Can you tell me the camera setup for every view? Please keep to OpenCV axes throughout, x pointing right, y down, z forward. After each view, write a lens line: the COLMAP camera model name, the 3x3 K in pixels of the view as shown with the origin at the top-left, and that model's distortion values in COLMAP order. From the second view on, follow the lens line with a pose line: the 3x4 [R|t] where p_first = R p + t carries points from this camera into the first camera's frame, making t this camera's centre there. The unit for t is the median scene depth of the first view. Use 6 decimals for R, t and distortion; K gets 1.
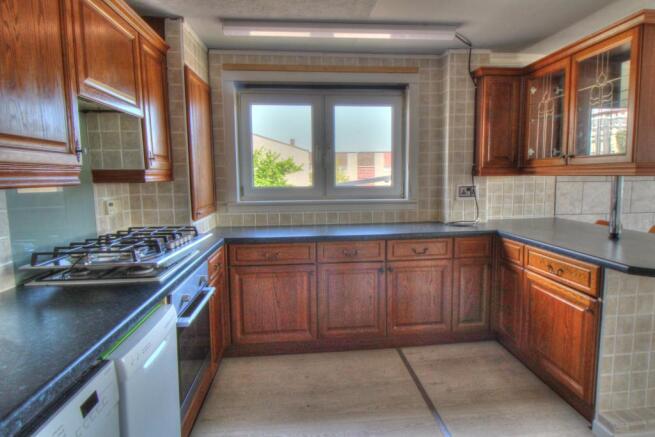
lens RADIAL K [[367.0, 0, 349.2], [0, 367.0, 212.0], [0, 0, 1]] dist [0.003276, -0.008961]
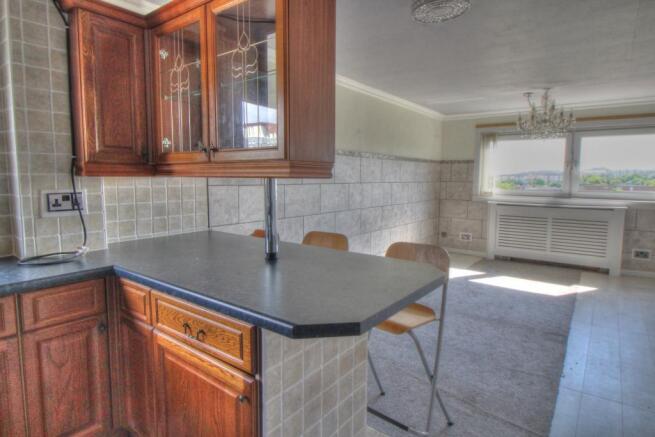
lens RADIAL K [[367.0, 0, 329.4], [0, 367.0, 214.3], [0, 0, 1]] dist [0.003276, -0.008961]
pose [[0.707768, -0.054492, 0.704340, 0.239213], [0.056124, 0.998207, 0.020831, -0.027980], [-0.704212, 0.024787, 0.709557, 0.322335]]
